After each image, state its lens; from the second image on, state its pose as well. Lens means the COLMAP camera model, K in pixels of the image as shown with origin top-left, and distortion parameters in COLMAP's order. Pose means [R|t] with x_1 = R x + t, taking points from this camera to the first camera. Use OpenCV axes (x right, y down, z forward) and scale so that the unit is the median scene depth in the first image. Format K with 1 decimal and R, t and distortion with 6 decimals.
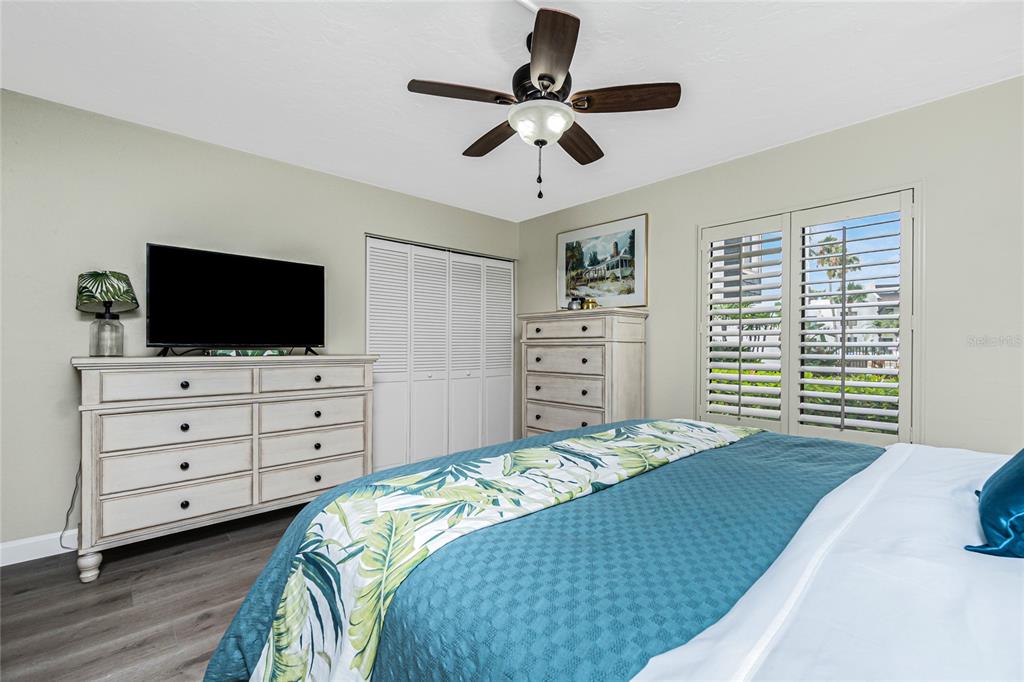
lens RADIAL K [[443.4, 0, 502.6], [0, 443.4, 347.1], [0, 0, 1]] dist [0.001554, 0.000259]
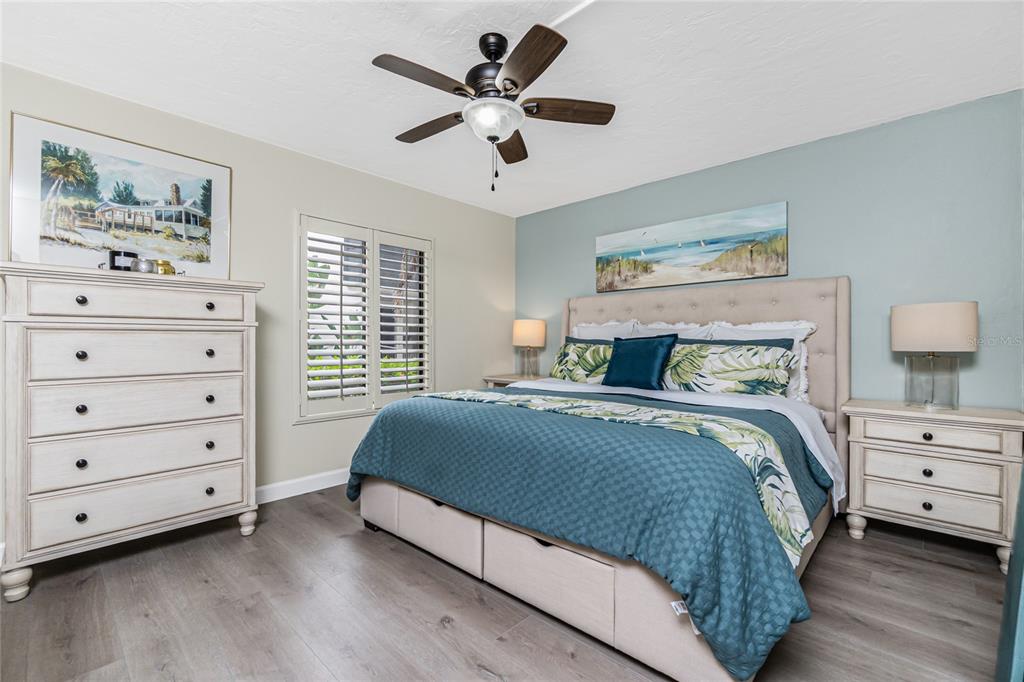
lens RADIAL K [[443.4, 0, 510.5], [0, 443.4, 342.2], [0, 0, 1]] dist [0.001554, 0.000259]
pose [[-0.083296, -0.009610, 0.996479, -0.497024], [0.000138, 0.999953, 0.009655, 0.006677], [-0.996525, 0.000942, -0.083291, 0.535945]]
